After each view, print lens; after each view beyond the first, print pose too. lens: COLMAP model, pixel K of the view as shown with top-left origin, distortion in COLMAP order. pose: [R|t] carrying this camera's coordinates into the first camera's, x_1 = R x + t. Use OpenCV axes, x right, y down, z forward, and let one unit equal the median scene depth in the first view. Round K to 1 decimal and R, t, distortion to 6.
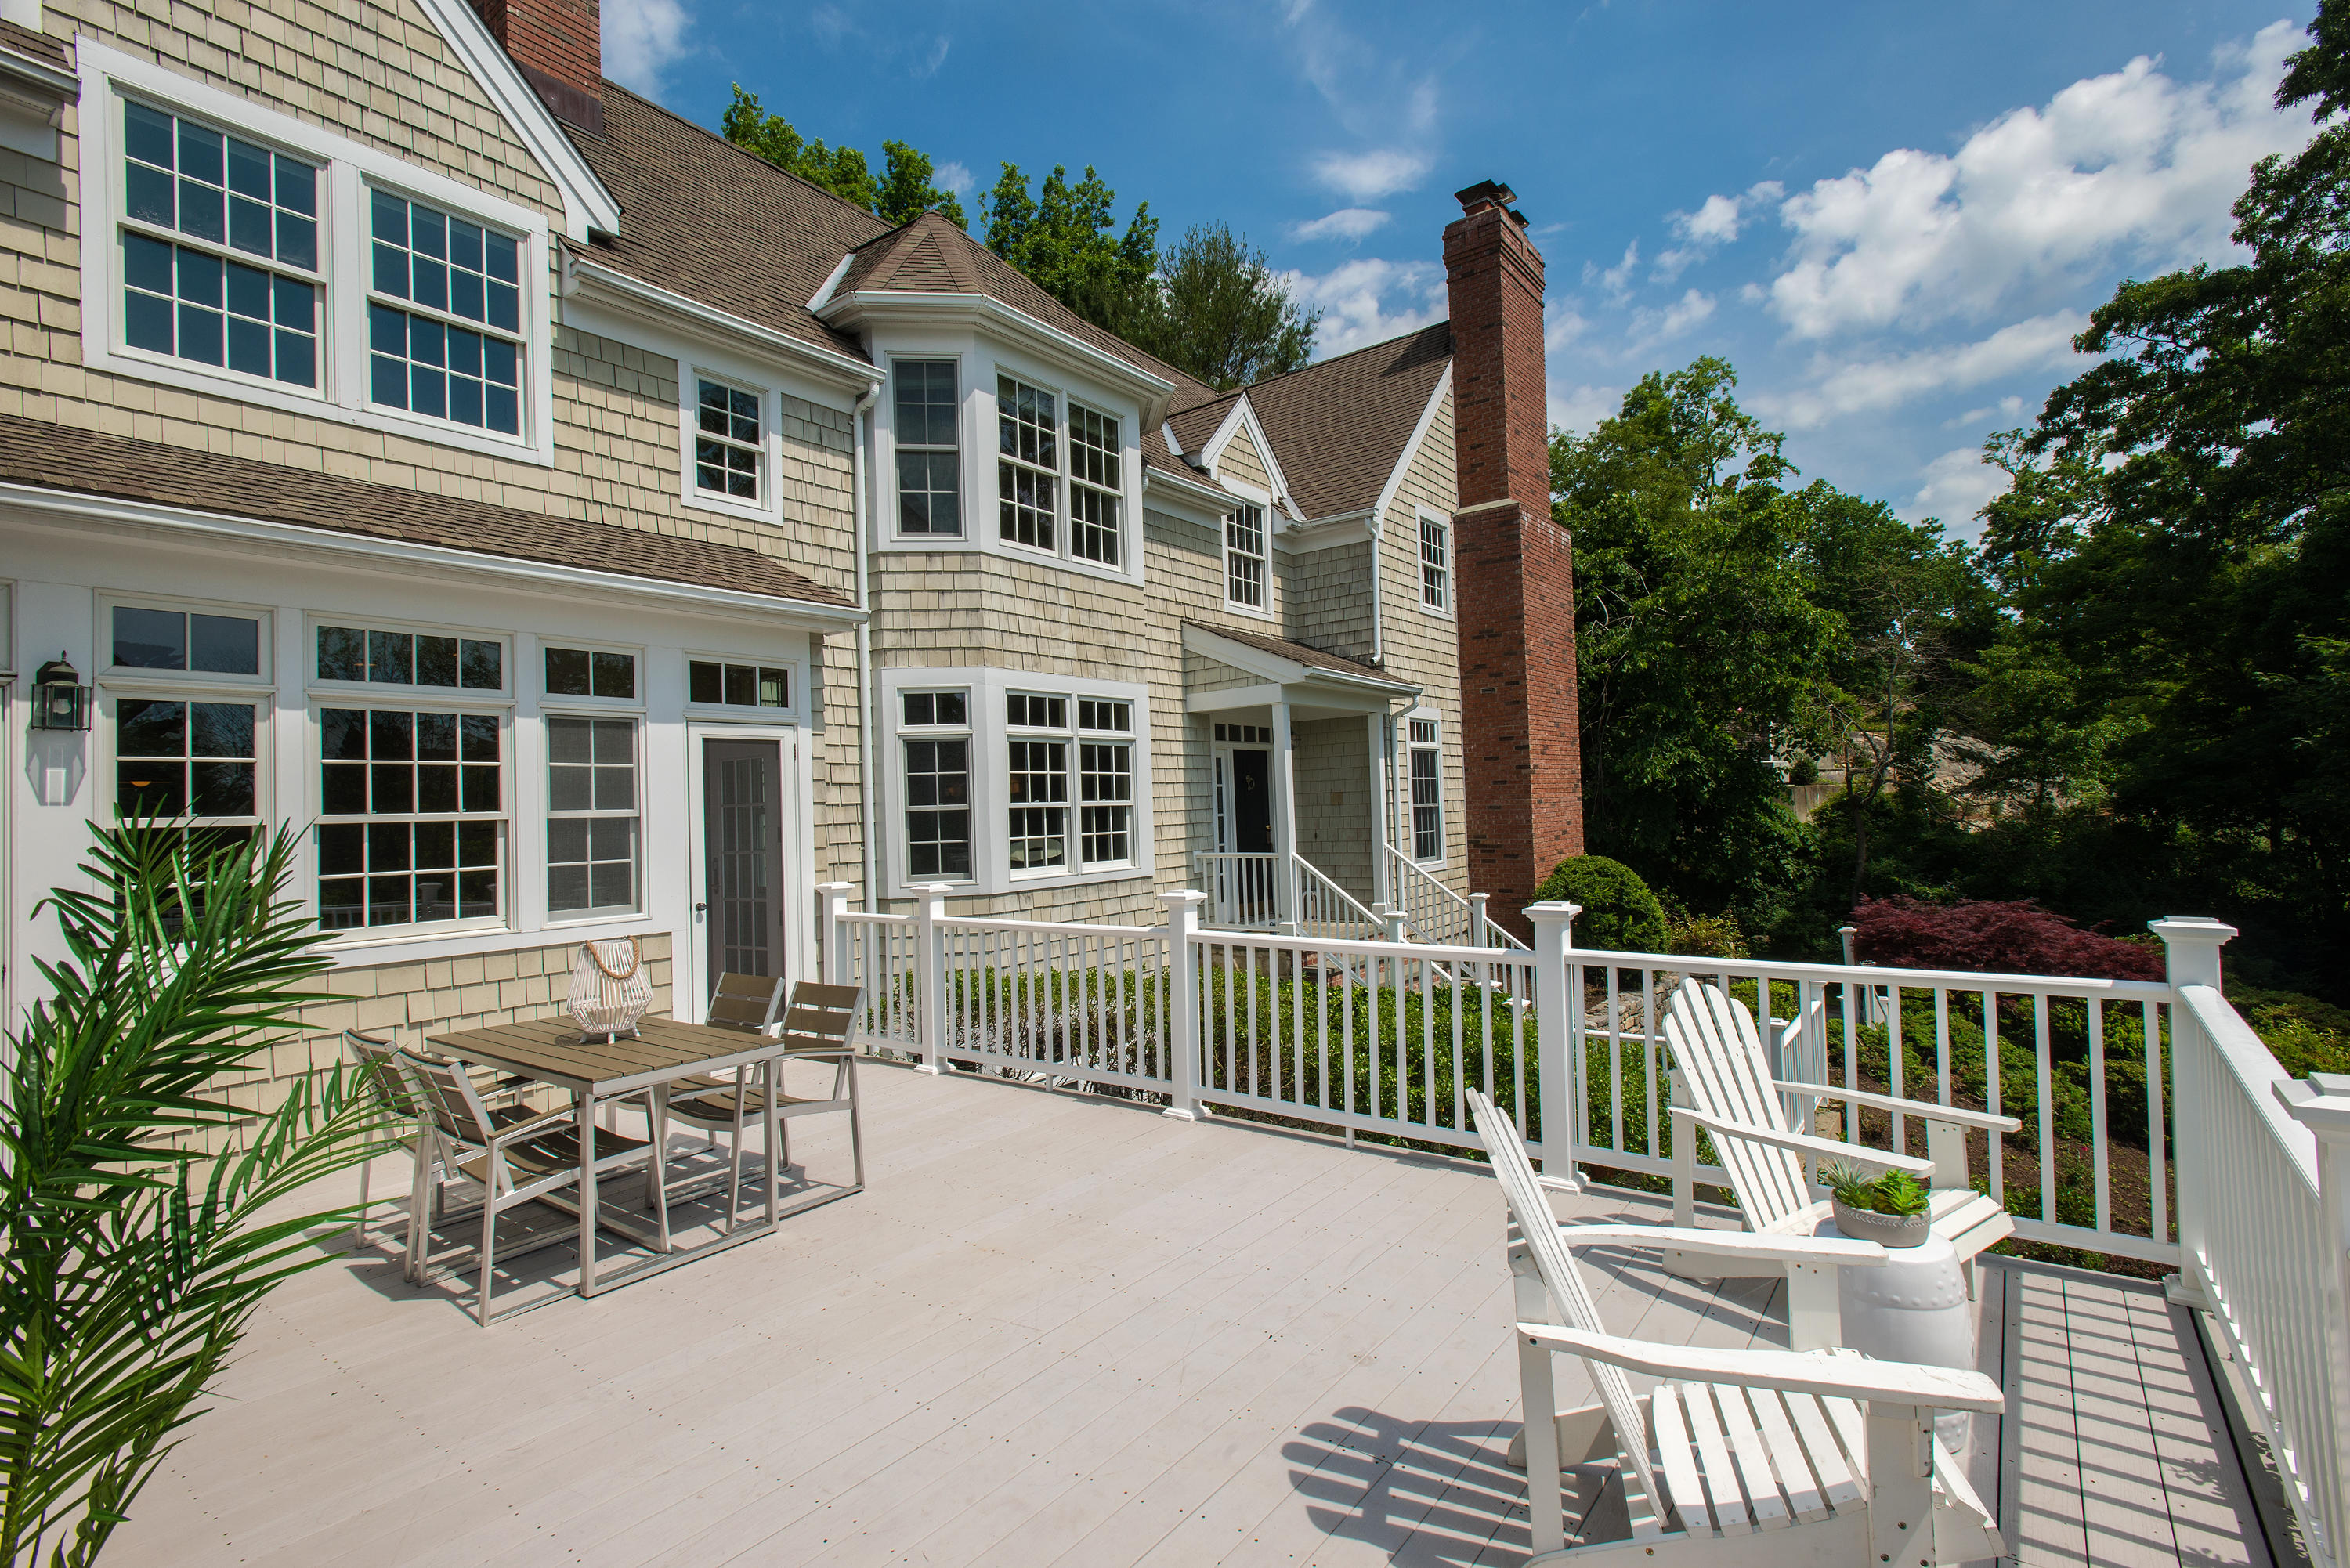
lens RADIAL K [[1076.4, 0, 1184.2], [0, 1076.4, 787.1], [0, 0, 1]] dist [0.002138, -0.001268]
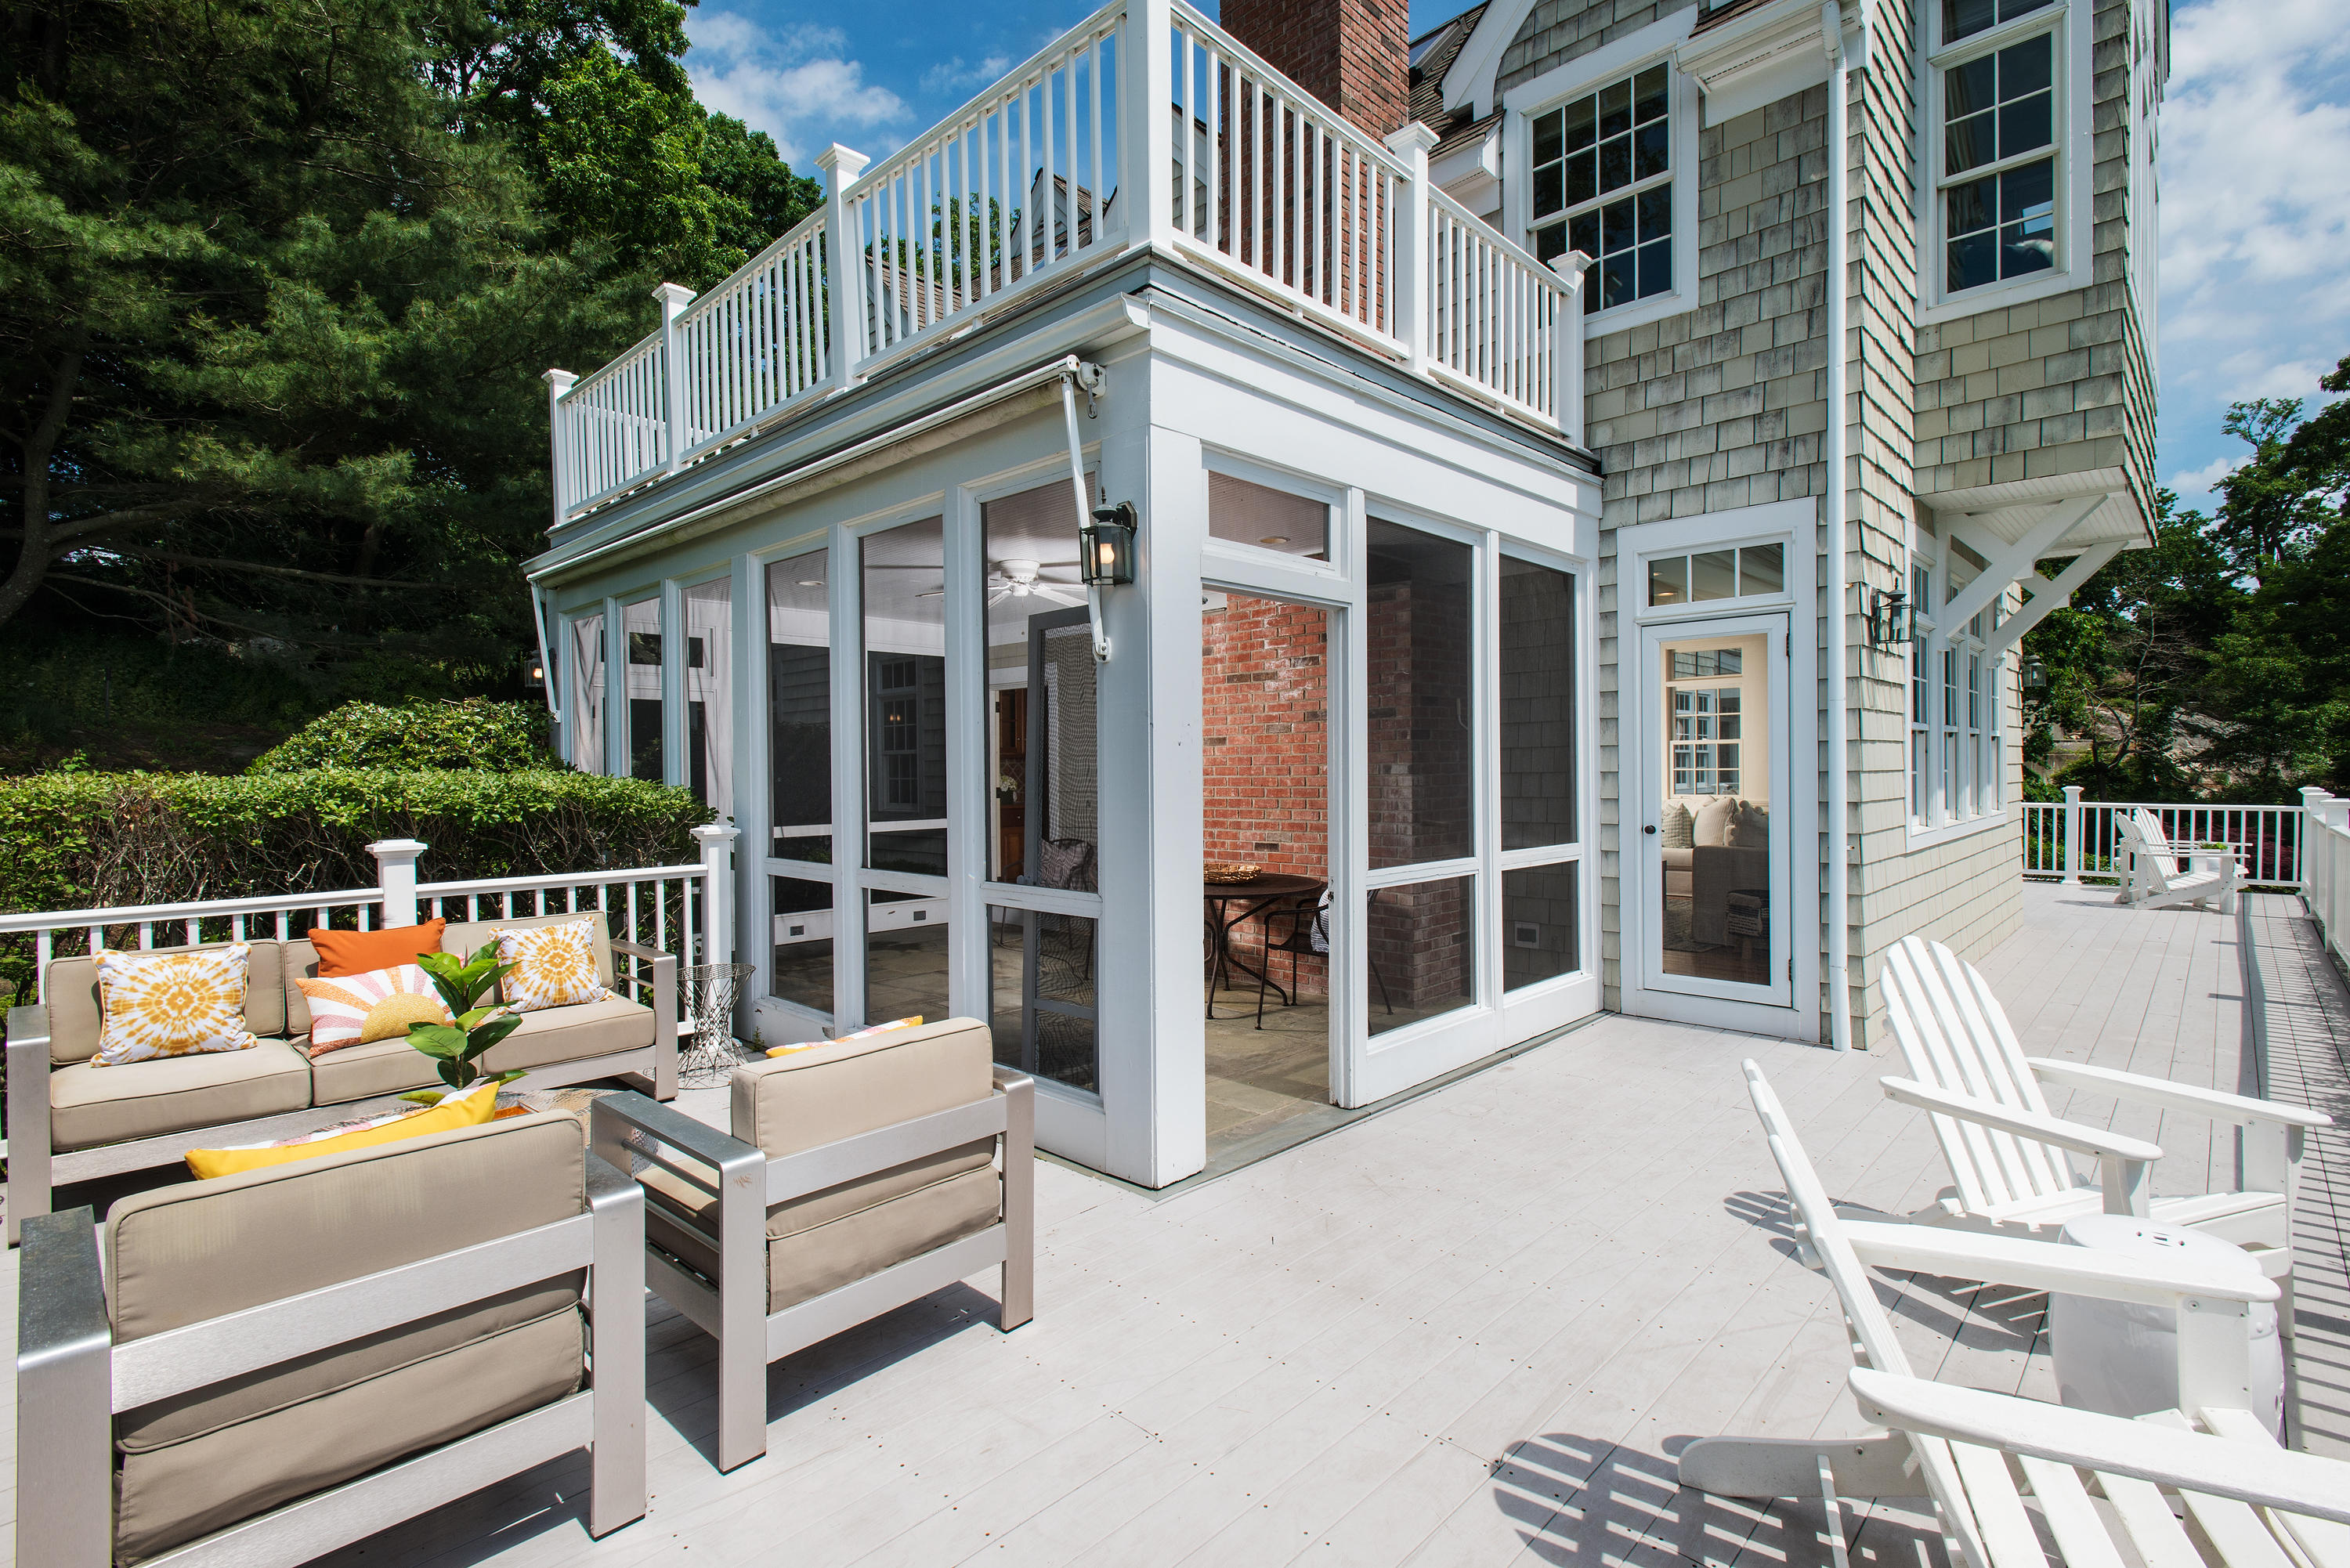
lens RADIAL K [[1076.4, 0, 1186.3], [0, 1076.4, 783.1], [0, 0, 1]] dist [0.002138, -0.001268]
pose [[0.993065, 0.026947, -0.114435, -0.209182], [-0.022513, 0.998951, 0.039864, 0.004873], [0.115390, -0.037011, 0.992631, -0.264420]]
